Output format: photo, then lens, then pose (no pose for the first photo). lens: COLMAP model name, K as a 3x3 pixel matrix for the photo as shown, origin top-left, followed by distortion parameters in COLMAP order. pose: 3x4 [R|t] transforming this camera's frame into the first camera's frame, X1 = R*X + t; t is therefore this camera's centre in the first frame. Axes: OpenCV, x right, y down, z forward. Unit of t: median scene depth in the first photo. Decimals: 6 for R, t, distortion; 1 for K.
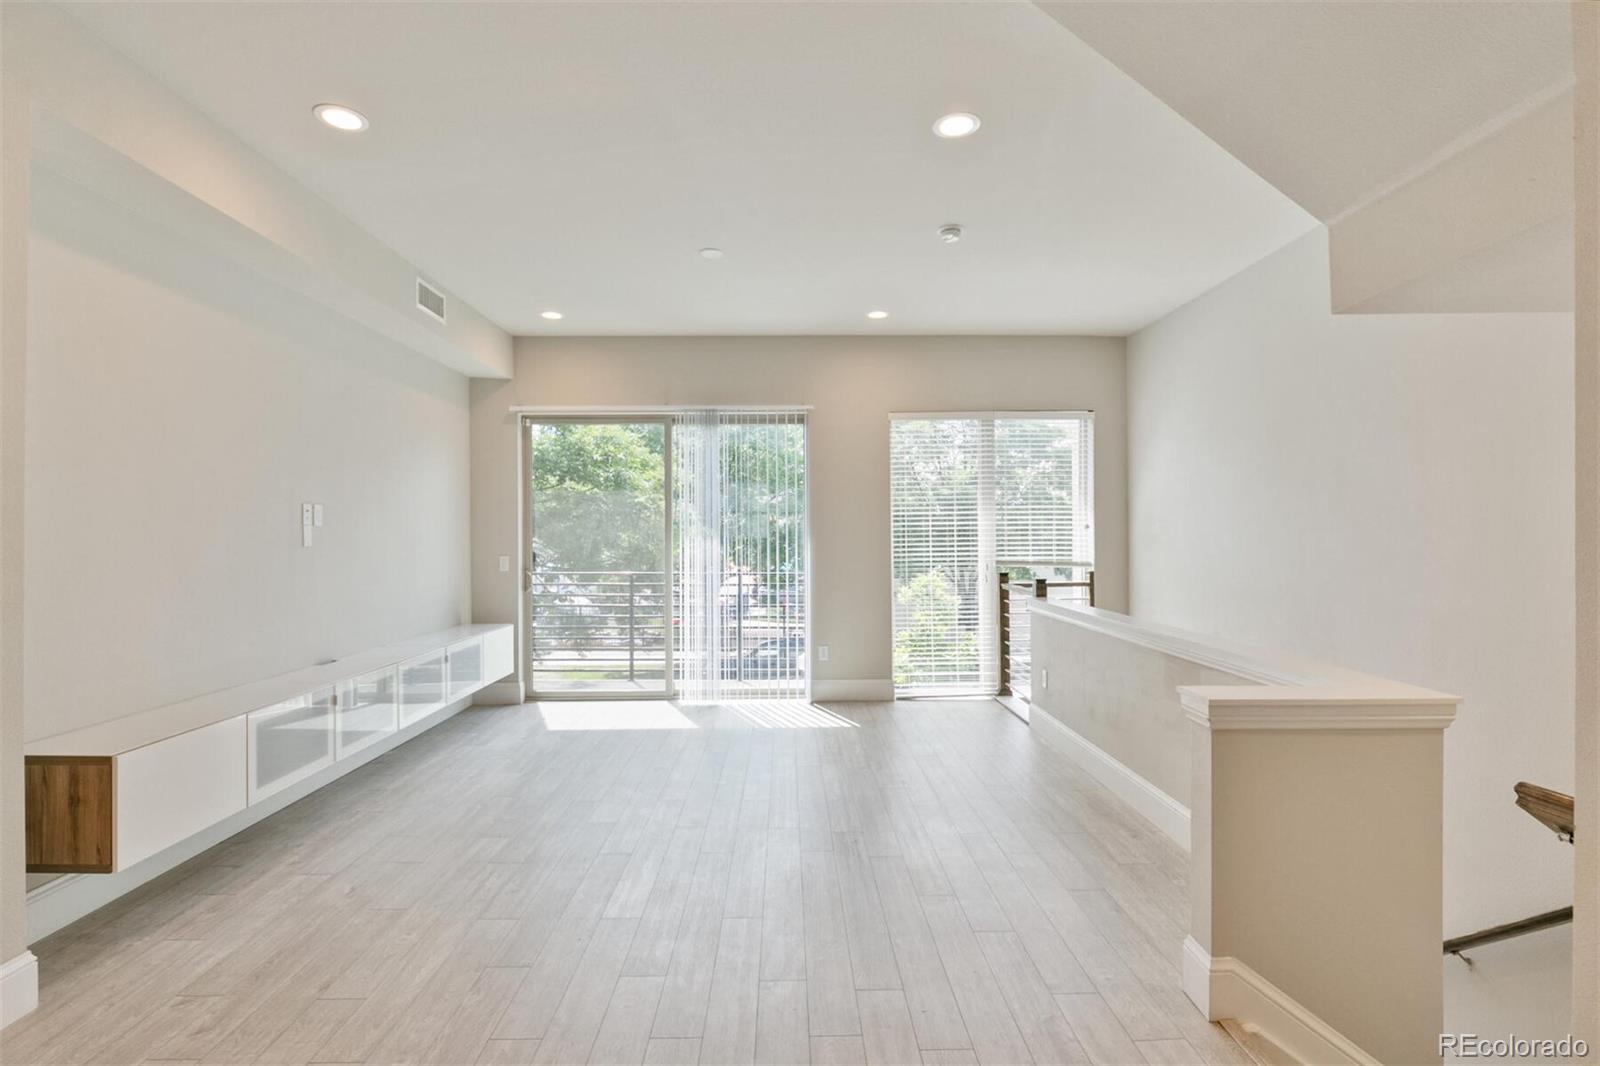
lens RADIAL K [[738.0, 0, 794.9], [0, 738.0, 526.8], [0, 0, 1]] dist [-0.012029, -0.000018]
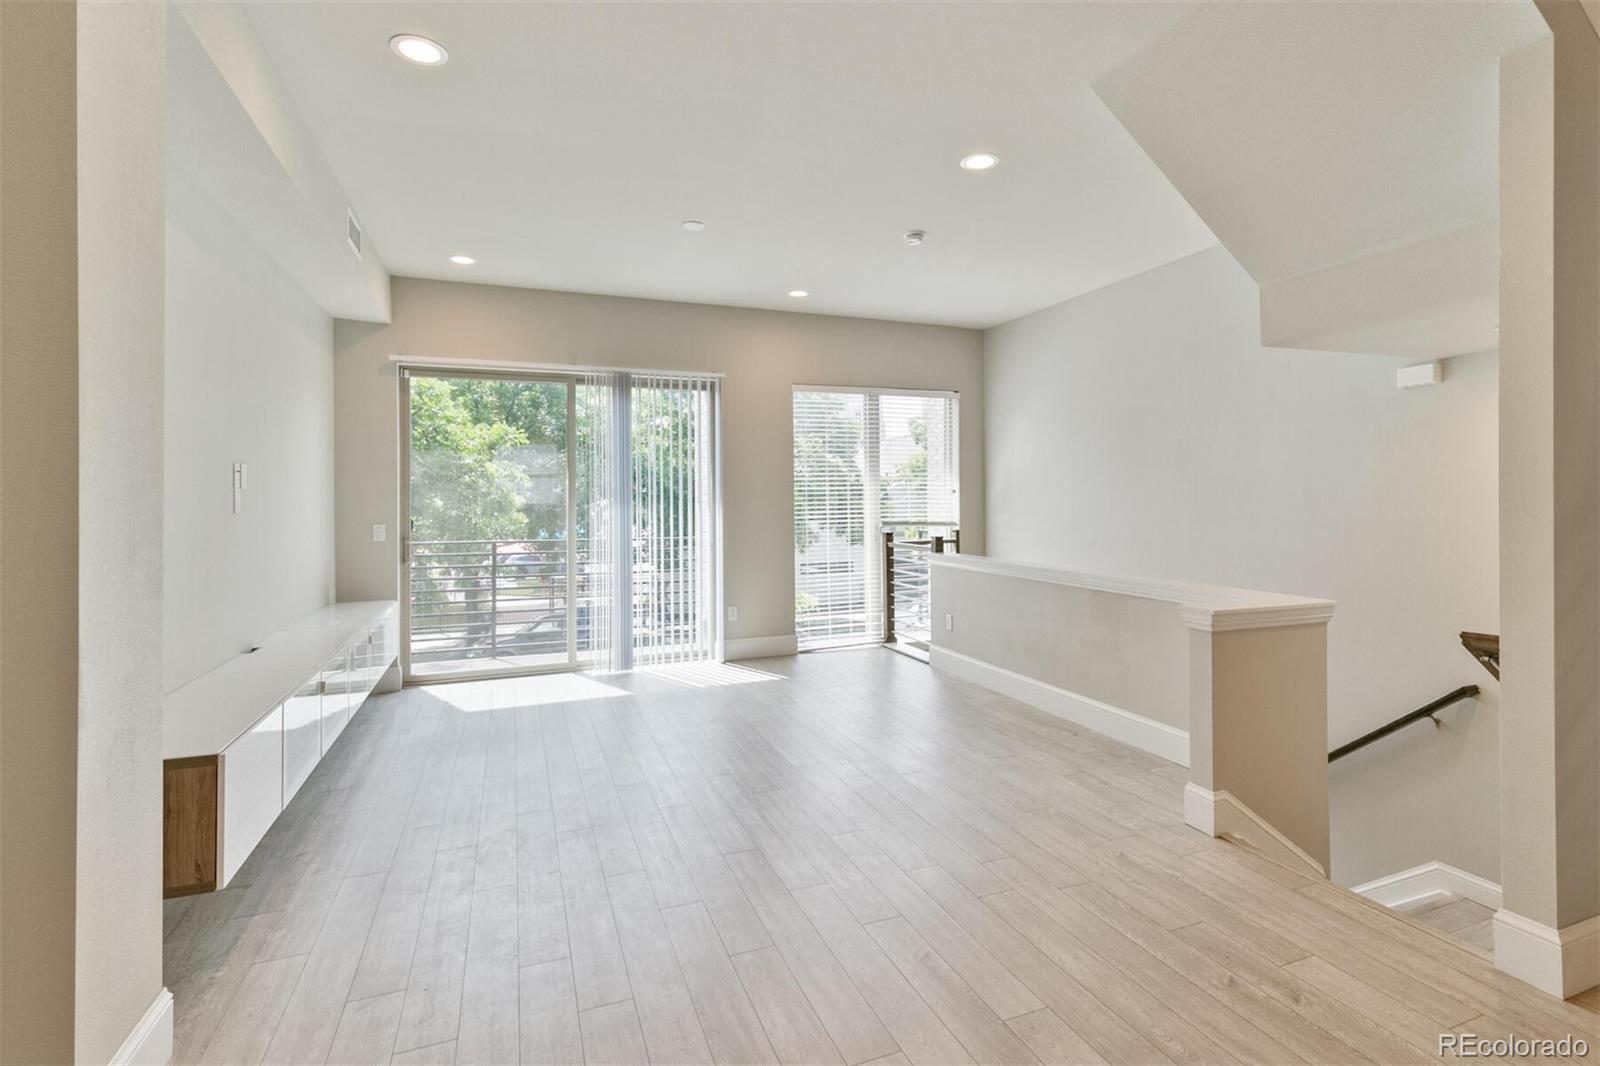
lens RADIAL K [[757.2, 0, 821.7], [0, 757.2, 489.0], [0, 0, 1]] dist [0.001795, -0.000354]
pose [[0.933918, 0.002238, 0.357481, -0.249070], [-0.000931, 0.999992, -0.003826, 0.000935], [-0.357487, 0.003241, 0.933912, -0.040870]]
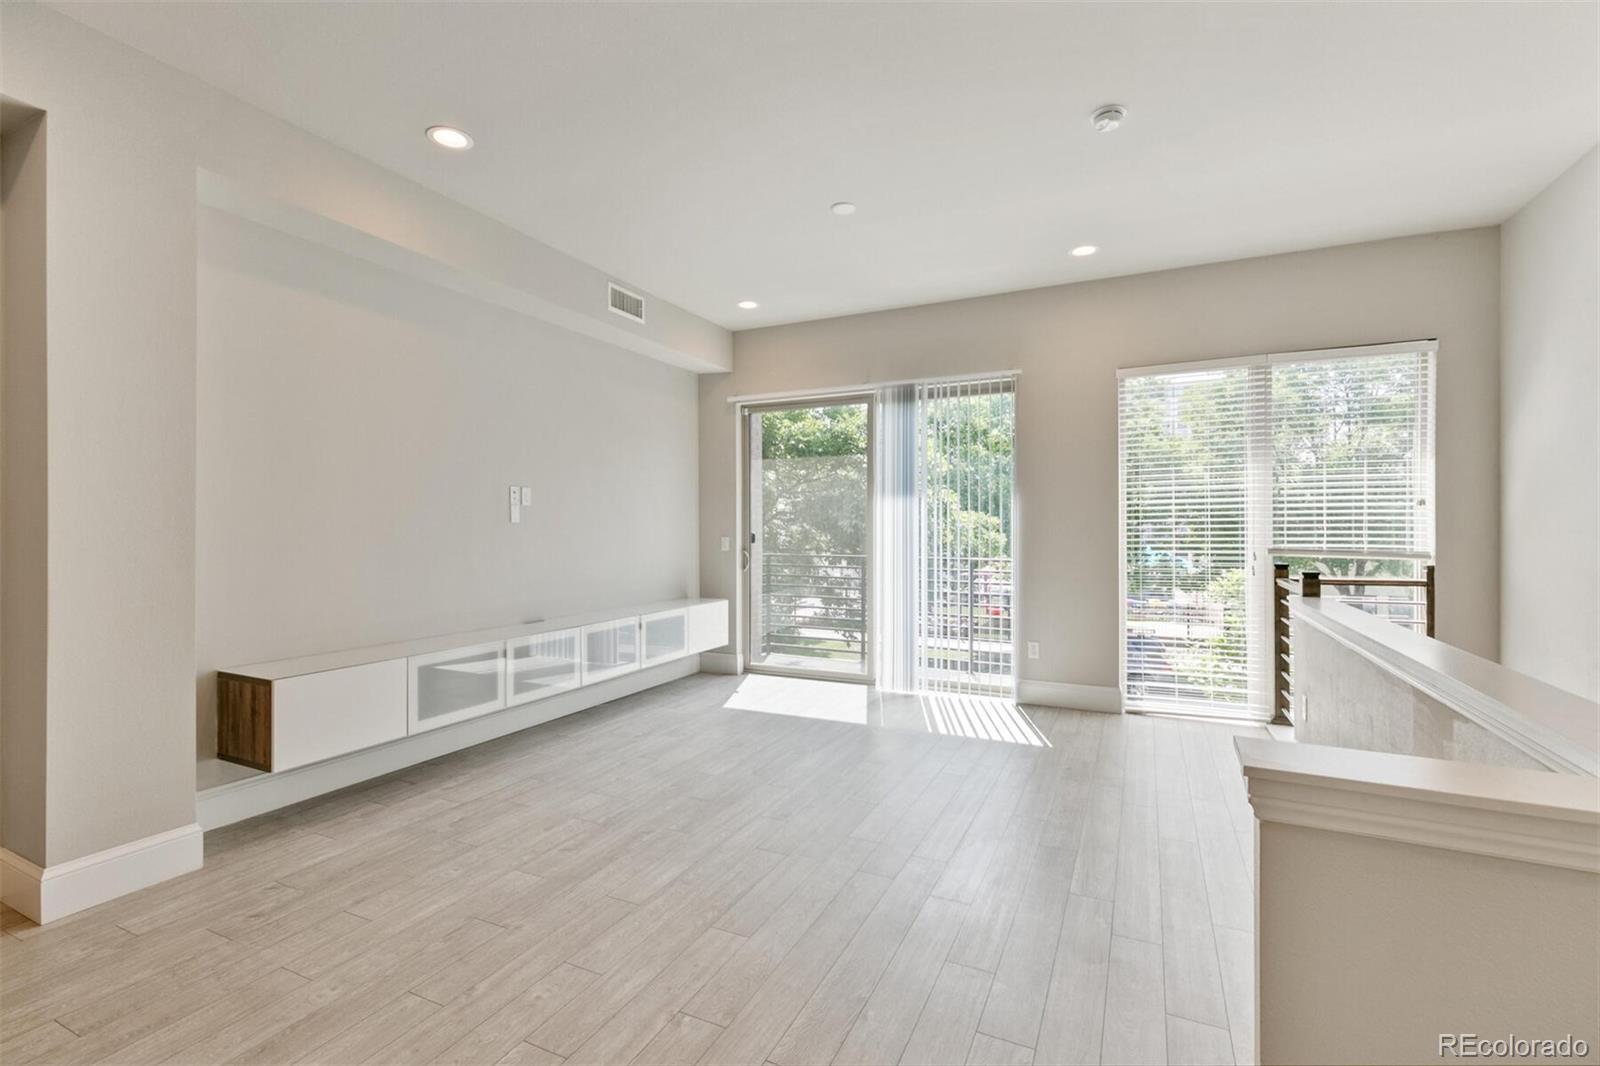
lens RADIAL K [[708.0, 0, 798.7], [0, 708.0, 526.0], [0, 0, 1]] dist [0.004249, -0.000569]
pose [[0.895614, 0.001904, -0.444828, 0.181110], [0.002339, 0.999957, 0.008990, 0.016485], [0.444825, -0.009092, 0.895571, 0.130512]]
